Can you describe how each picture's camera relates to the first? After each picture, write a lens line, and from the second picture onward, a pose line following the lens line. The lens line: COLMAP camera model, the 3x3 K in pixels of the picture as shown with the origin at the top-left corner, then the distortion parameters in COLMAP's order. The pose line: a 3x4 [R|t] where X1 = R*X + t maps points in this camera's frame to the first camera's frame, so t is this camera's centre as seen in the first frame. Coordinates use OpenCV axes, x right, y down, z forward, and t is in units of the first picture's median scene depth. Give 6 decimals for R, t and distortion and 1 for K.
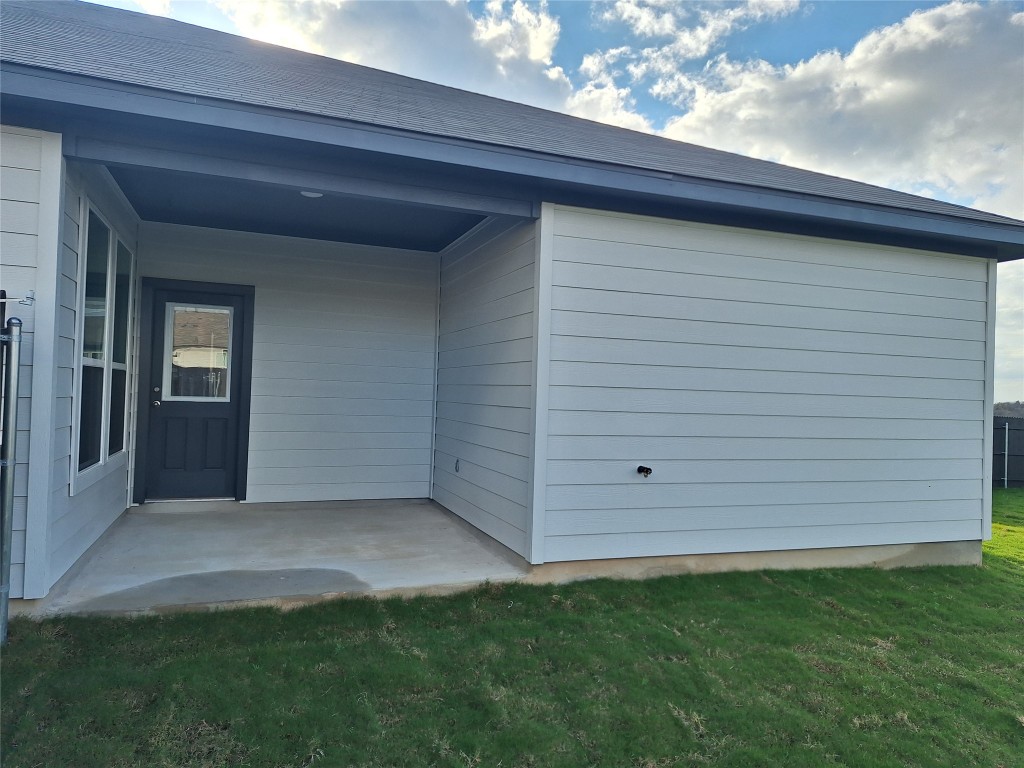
lens RADIAL K [[707.5, 0, 510.9], [0, 707.5, 381.2], [0, 0, 1]] dist [0.102064, -0.125871]
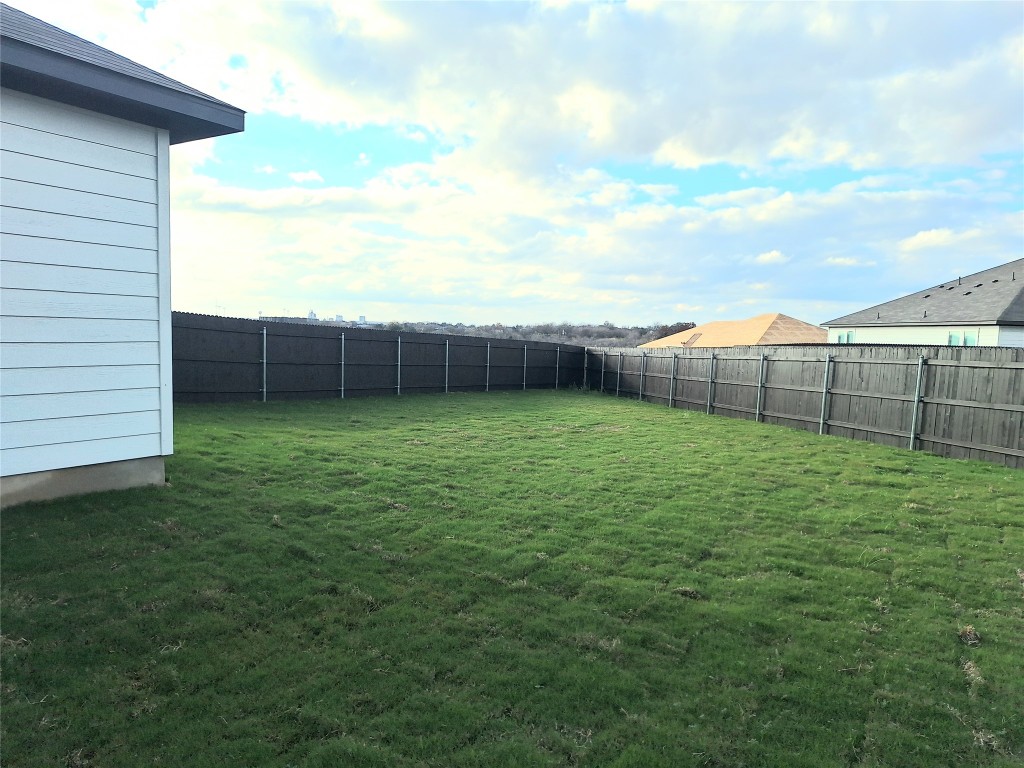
lens RADIAL K [[707.5, 0, 510.9], [0, 707.5, 381.2], [0, 0, 1]] dist [0.102064, -0.125871]
pose [[0.799668, -0.047712, 0.598543, 0.472001], [-0.017180, 0.994612, 0.102237, 0.031973], [-0.600196, -0.092039, 0.794540, 0.053646]]
